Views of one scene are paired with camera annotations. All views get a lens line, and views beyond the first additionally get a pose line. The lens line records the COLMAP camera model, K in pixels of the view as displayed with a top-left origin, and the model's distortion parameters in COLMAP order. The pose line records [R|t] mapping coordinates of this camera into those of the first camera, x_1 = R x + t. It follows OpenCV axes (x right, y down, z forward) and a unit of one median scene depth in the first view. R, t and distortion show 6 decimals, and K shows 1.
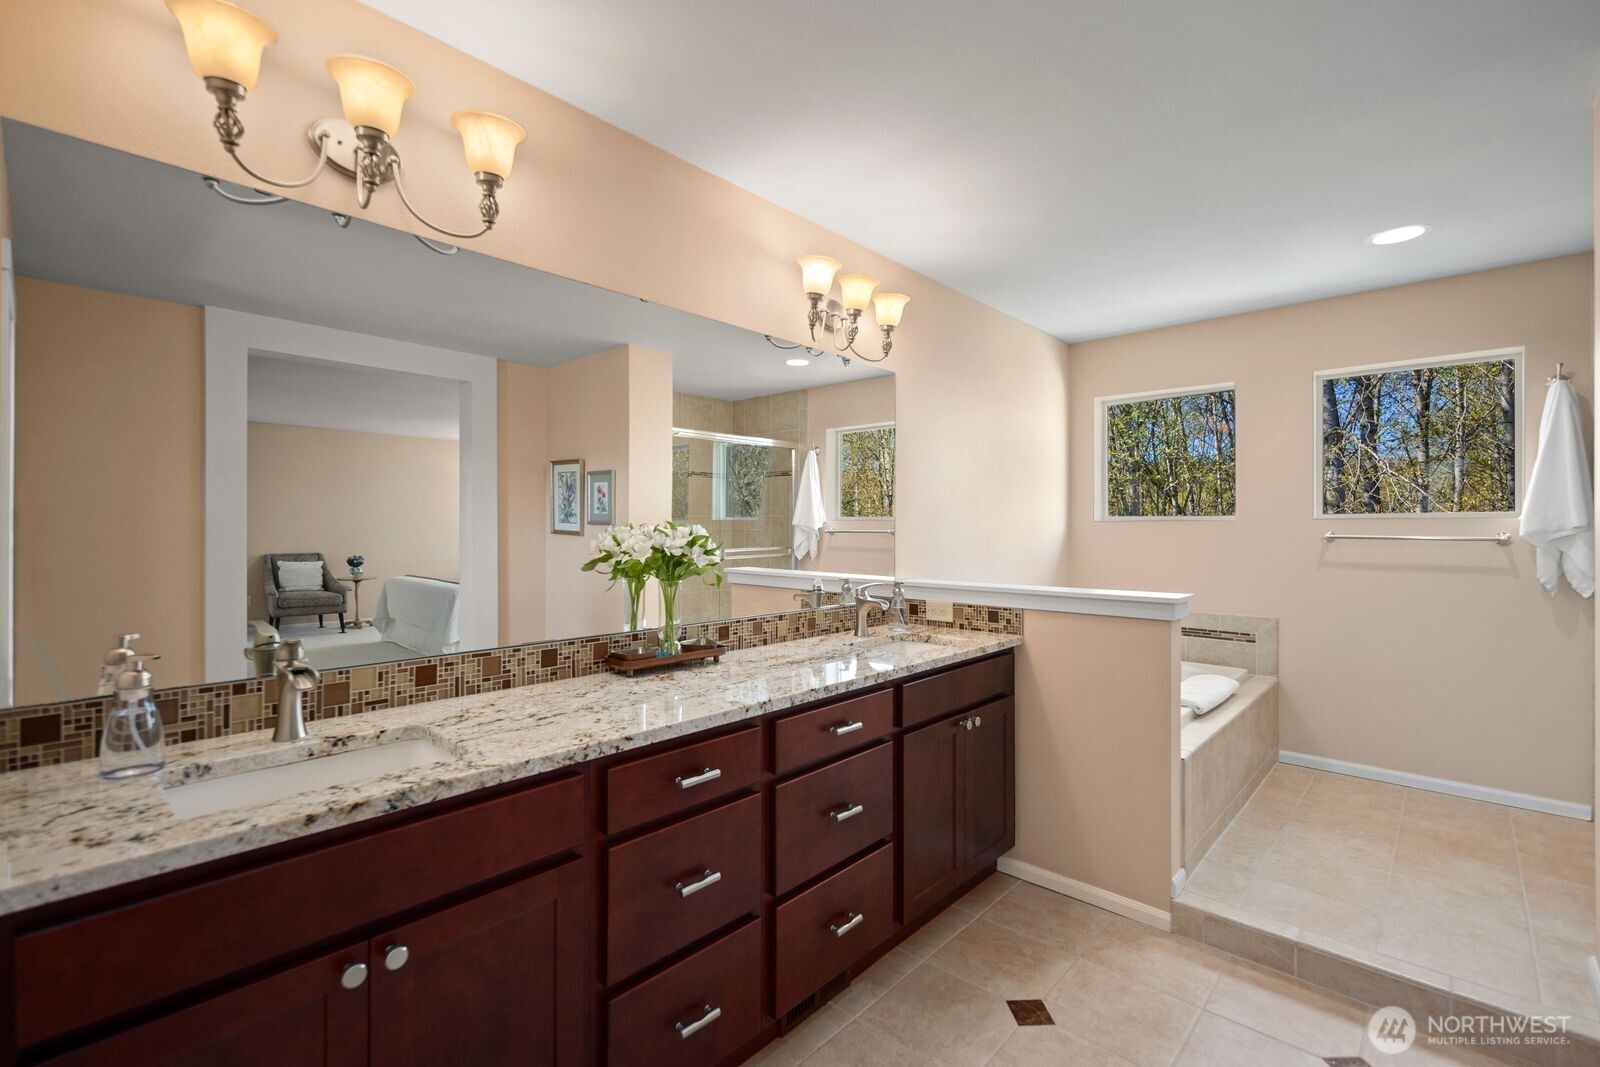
lens RADIAL K [[696.6, 0, 808.1], [0, 696.6, 524.6], [0, 0, 1]] dist [0.006186, -0.002032]
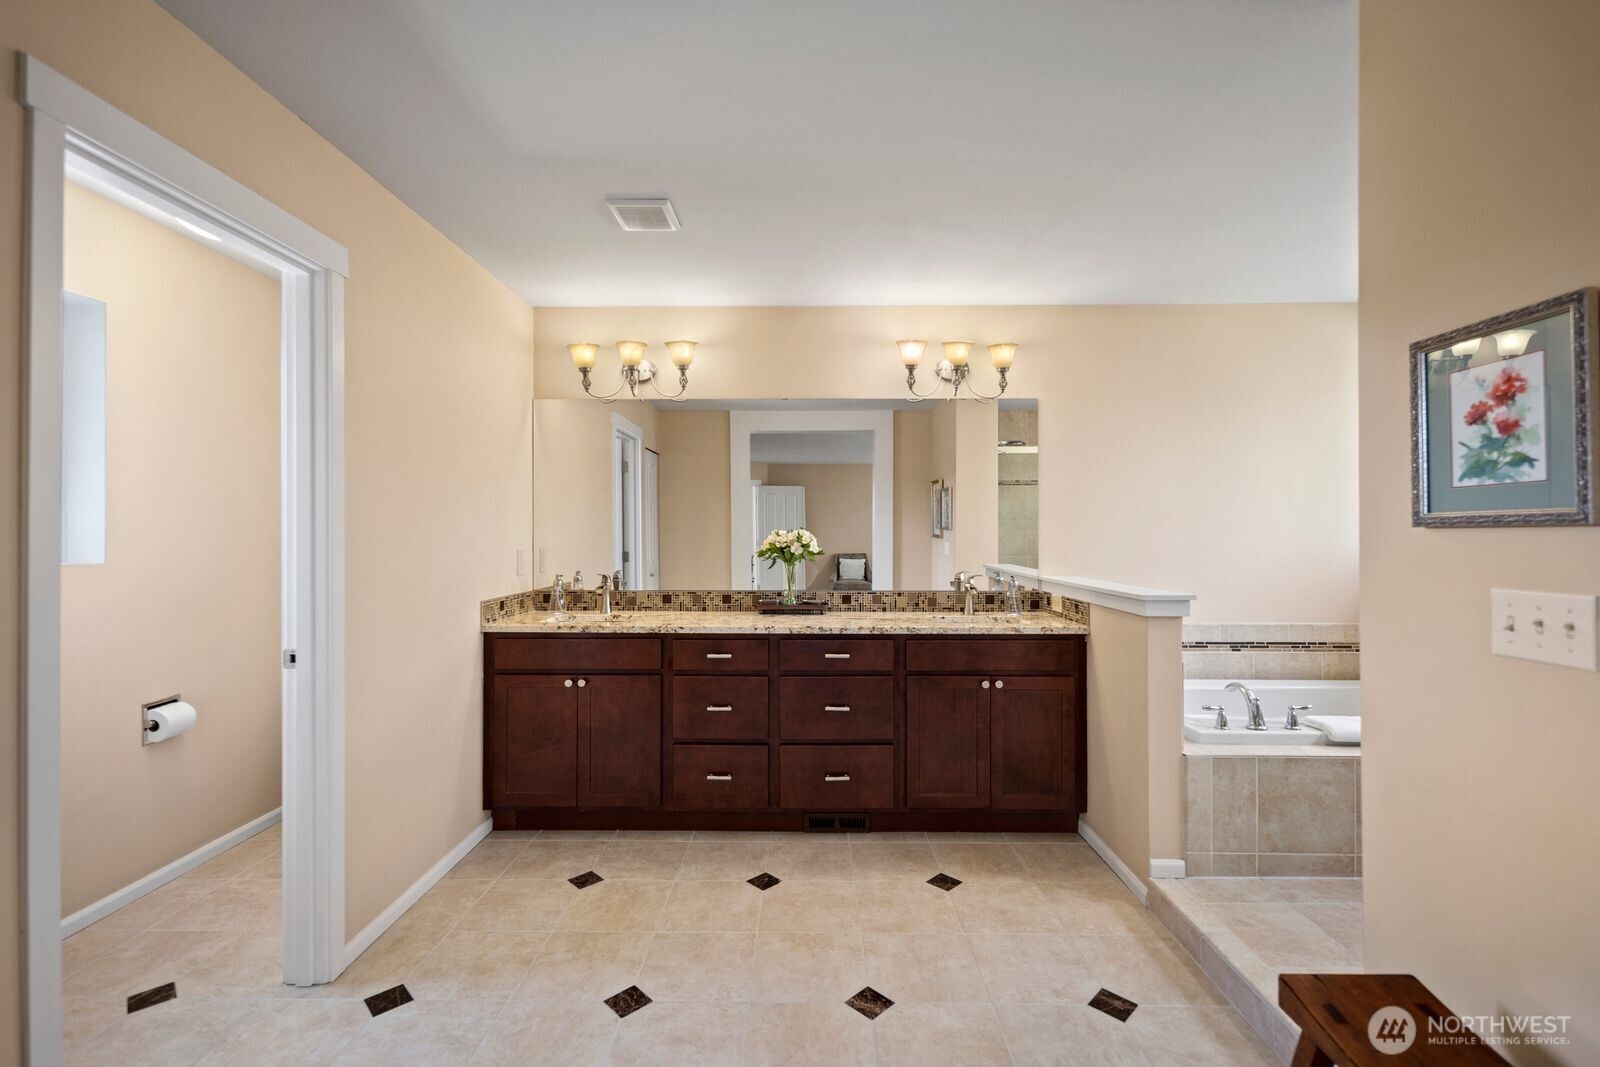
lens RADIAL K [[696.6, 0, 809.0], [0, 696.6, 539.5], [0, 0, 1]] dist [0.006186, -0.002032]
pose [[0.668973, 0.000140, -0.743286, 0.913240], [0.006177, 0.999964, 0.005748, 0.013292], [0.743261, -0.008437, 0.668949, -0.084162]]
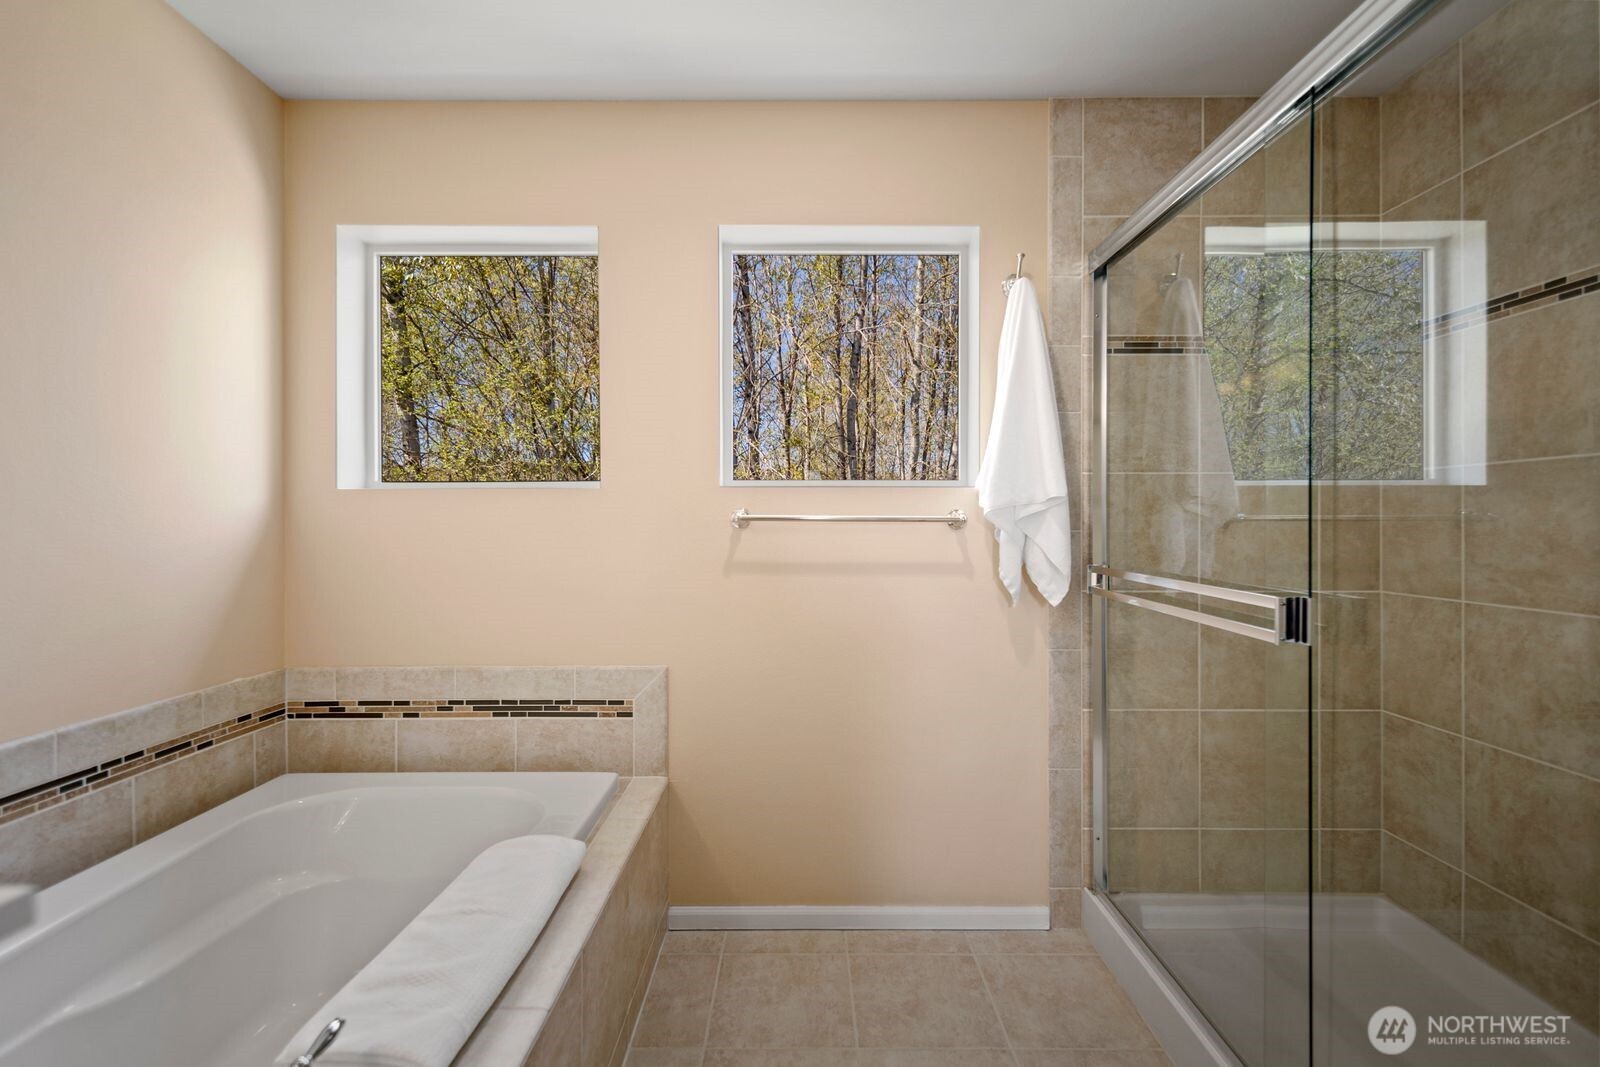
lens RADIAL K [[696.6, 0, 799.7], [0, 696.6, 528.2], [0, 0, 1]] dist [0.006186, -0.002032]
pose [[0.731582, -0.005829, 0.681729, 0.559884], [-0.000768, 0.999956, 0.009374, 0.028705], [-0.681753, -0.007381, 0.731545, 0.788618]]
